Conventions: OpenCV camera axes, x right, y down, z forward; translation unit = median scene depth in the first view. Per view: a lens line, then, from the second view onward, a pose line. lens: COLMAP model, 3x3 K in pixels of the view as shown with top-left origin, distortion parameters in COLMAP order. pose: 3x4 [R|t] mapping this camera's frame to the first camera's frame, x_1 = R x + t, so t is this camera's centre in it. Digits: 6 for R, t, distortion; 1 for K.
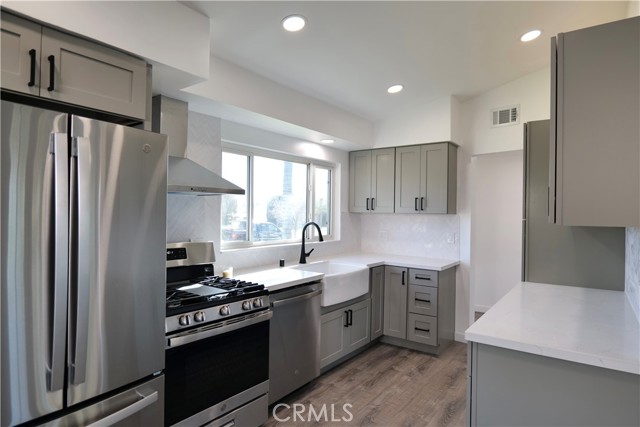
lens RADIAL K [[373.8, 0, 321.5], [0, 373.8, 215.1], [0, 0, 1]] dist [-0.028706, 0.013973]
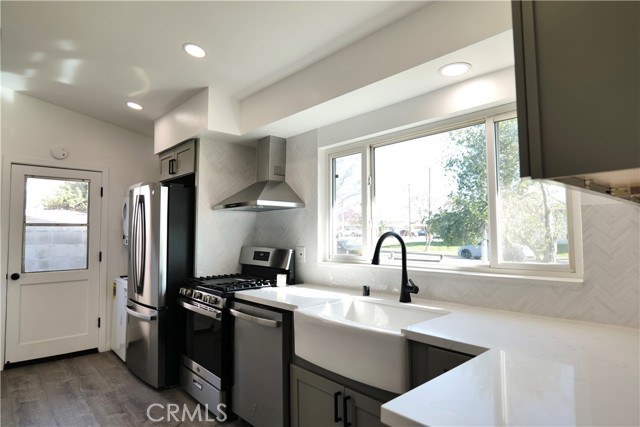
lens RADIAL K [[373.8, 0, 321.5], [0, 373.8, 215.1], [0, 0, 1]] dist [-0.028706, 0.013973]
pose [[-0.201808, -0.068291, -0.977041, 0.544237], [-0.001904, 0.997592, -0.069334, 0.032697], [0.979423, -0.012132, -0.201452, 0.960084]]
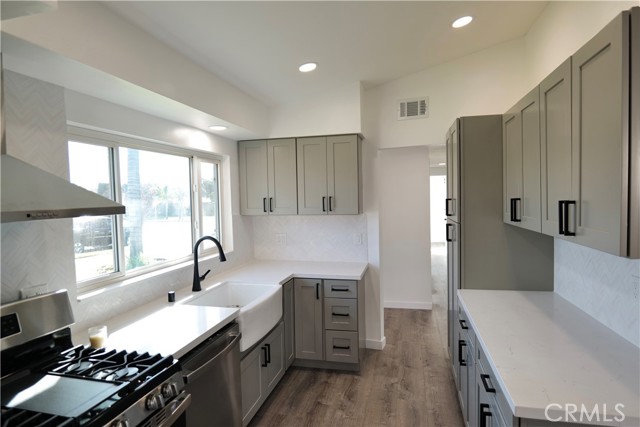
lens RADIAL K [[373.8, 0, 321.5], [0, 373.8, 215.1], [0, 0, 1]] dist [-0.028706, 0.013973]
pose [[0.920475, -0.051064, 0.387451, -0.099445], [0.035605, 0.998261, 0.046978, -0.048634], [-0.389177, -0.029447, 0.920692, 0.208880]]
